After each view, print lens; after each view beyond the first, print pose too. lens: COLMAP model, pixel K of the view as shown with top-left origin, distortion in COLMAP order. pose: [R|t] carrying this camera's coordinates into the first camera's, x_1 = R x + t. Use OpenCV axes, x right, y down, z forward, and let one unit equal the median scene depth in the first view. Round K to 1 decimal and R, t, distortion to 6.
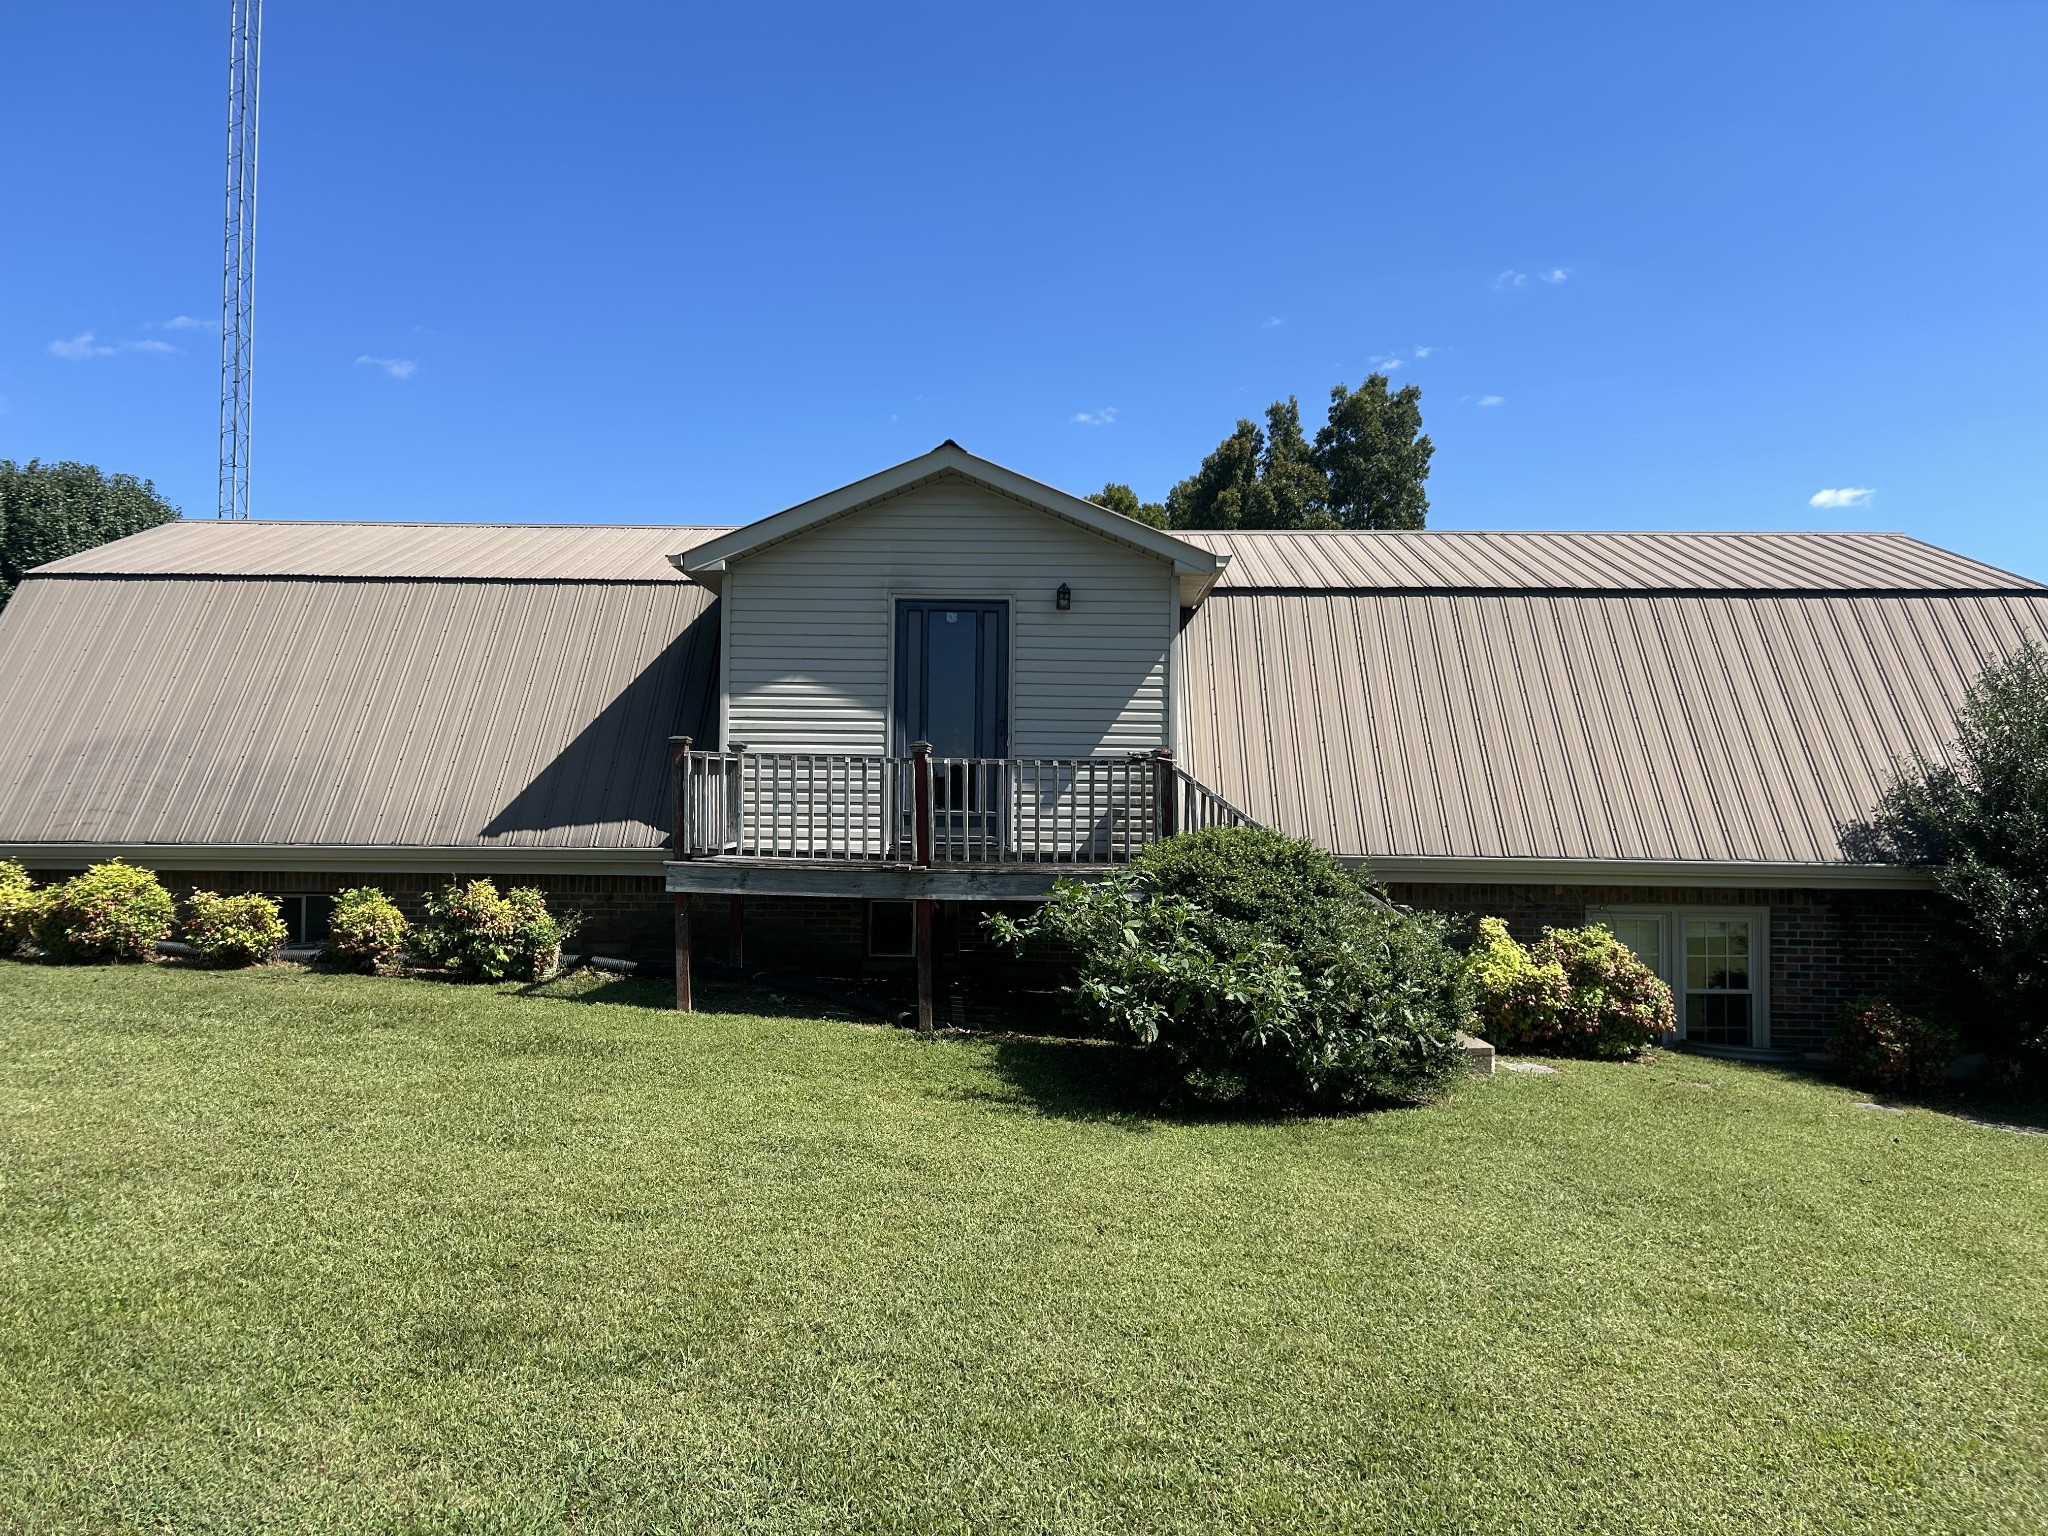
lens RADIAL K [[1549.6, 0, 1024.0], [0, 1549.6, 768.0], [0, 0, 1]] dist [-0.005630, -0.007646]
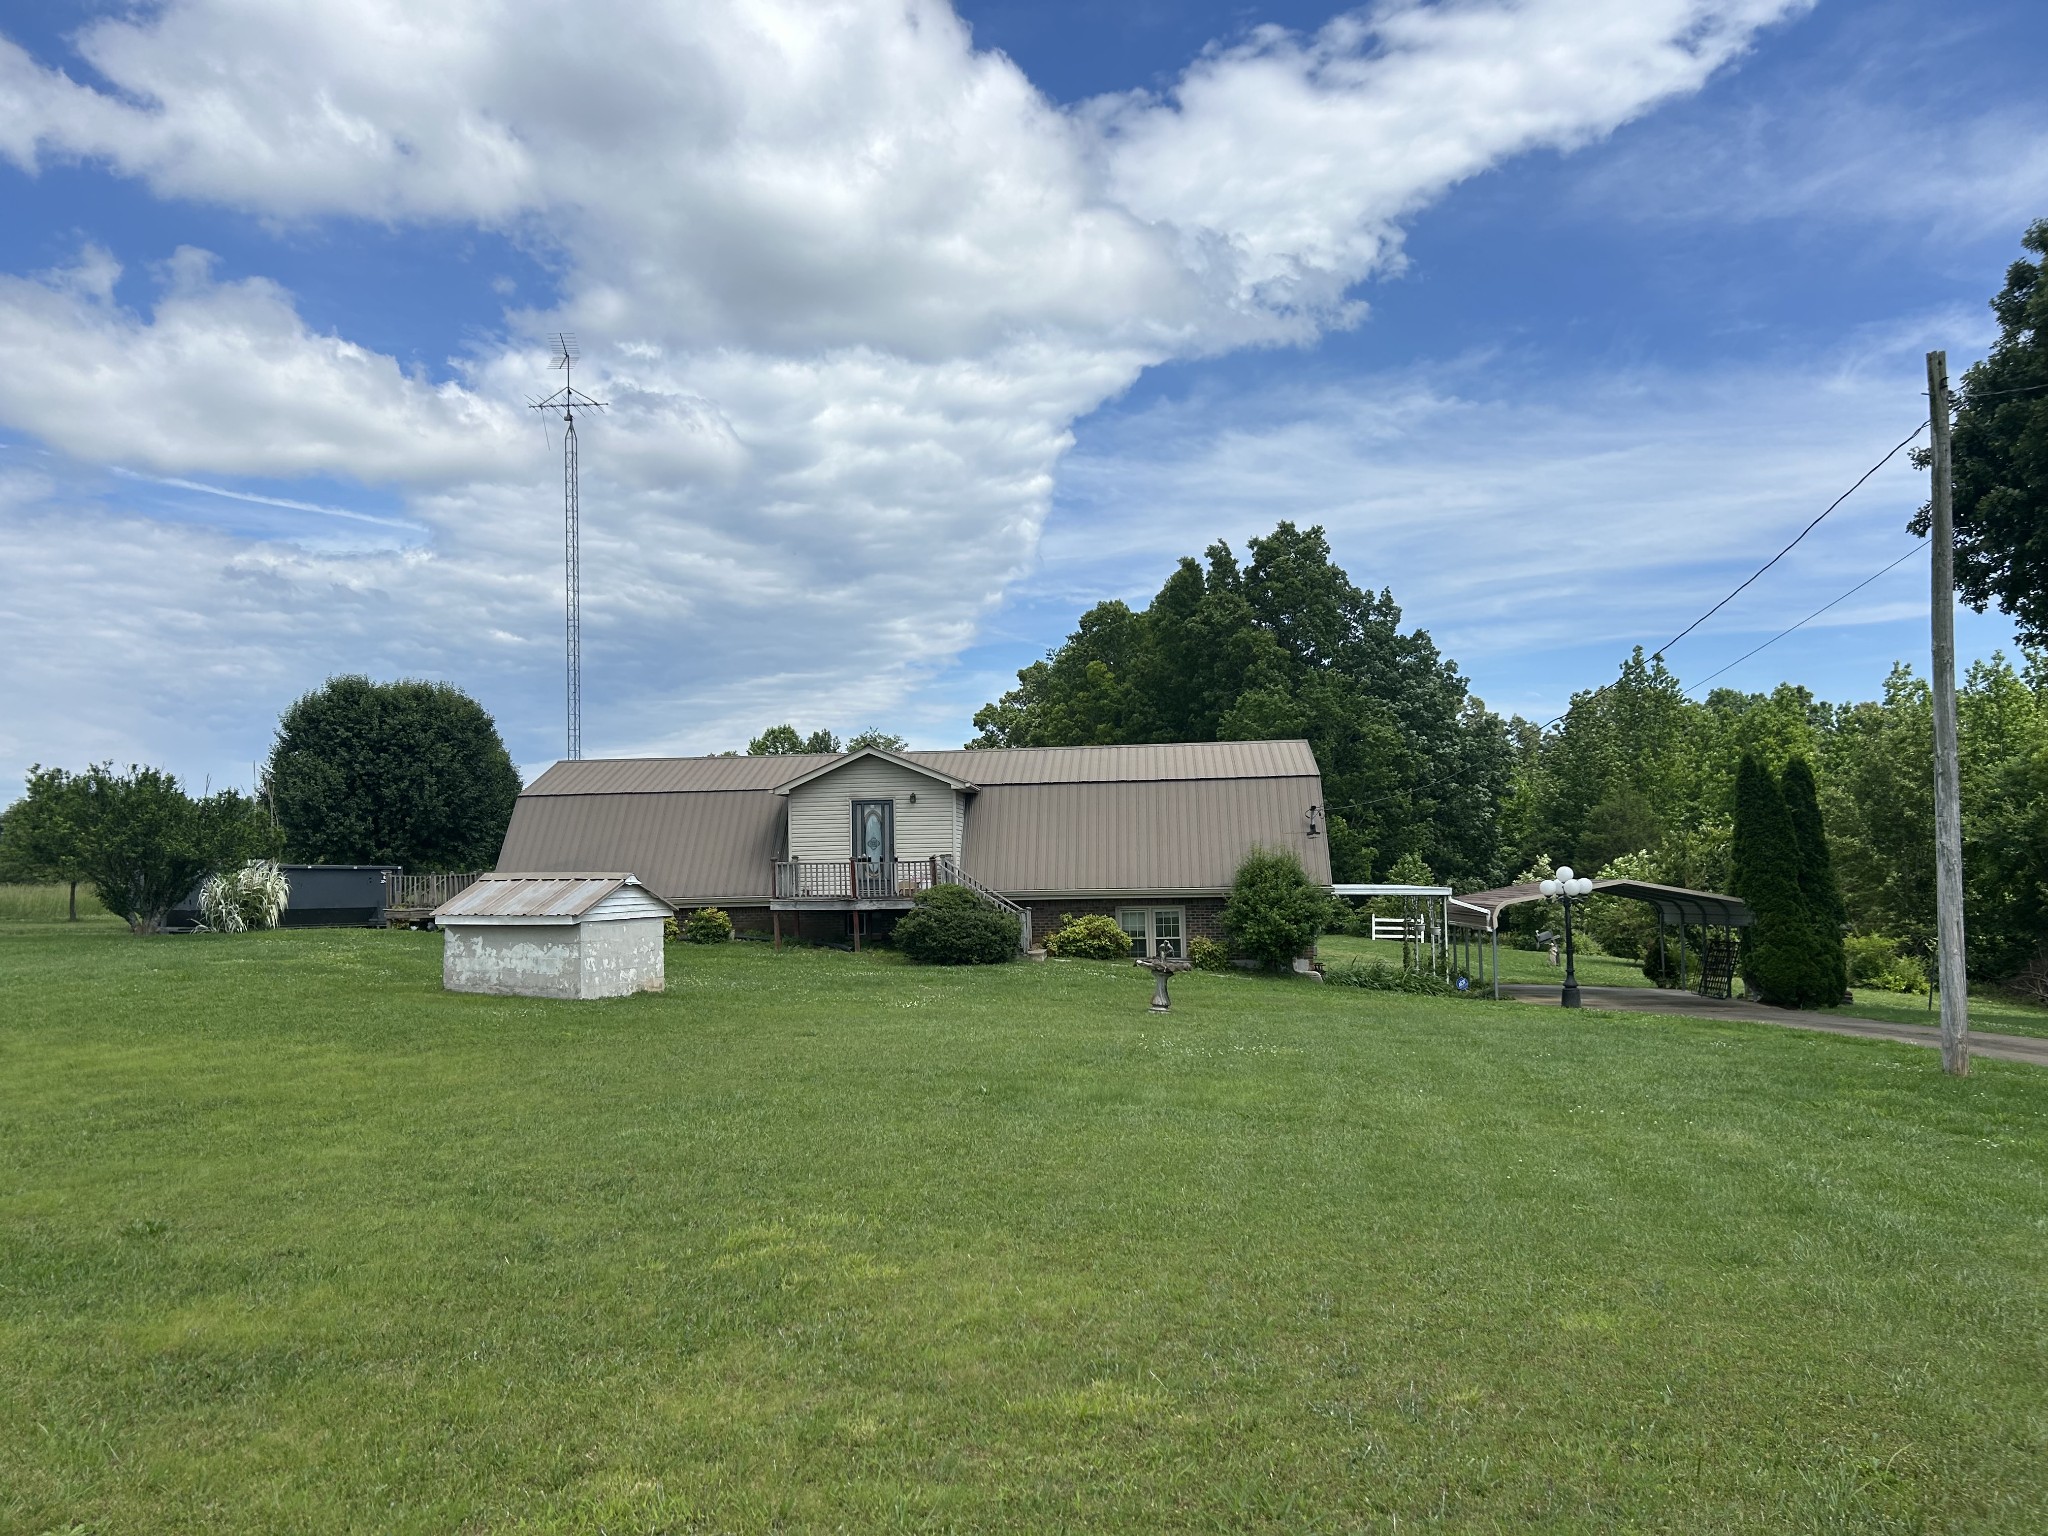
lens RADIAL K [[1549.6, 0, 1024.0], [0, 1549.6, 768.0], [0, 0, 1]] dist [-0.005630, -0.007646]
pose [[0.997491, -0.037507, -0.060040, 0.216672], [0.036035, 0.999027, -0.025414, -0.049554], [0.060935, 0.023187, 0.997872, -0.954290]]
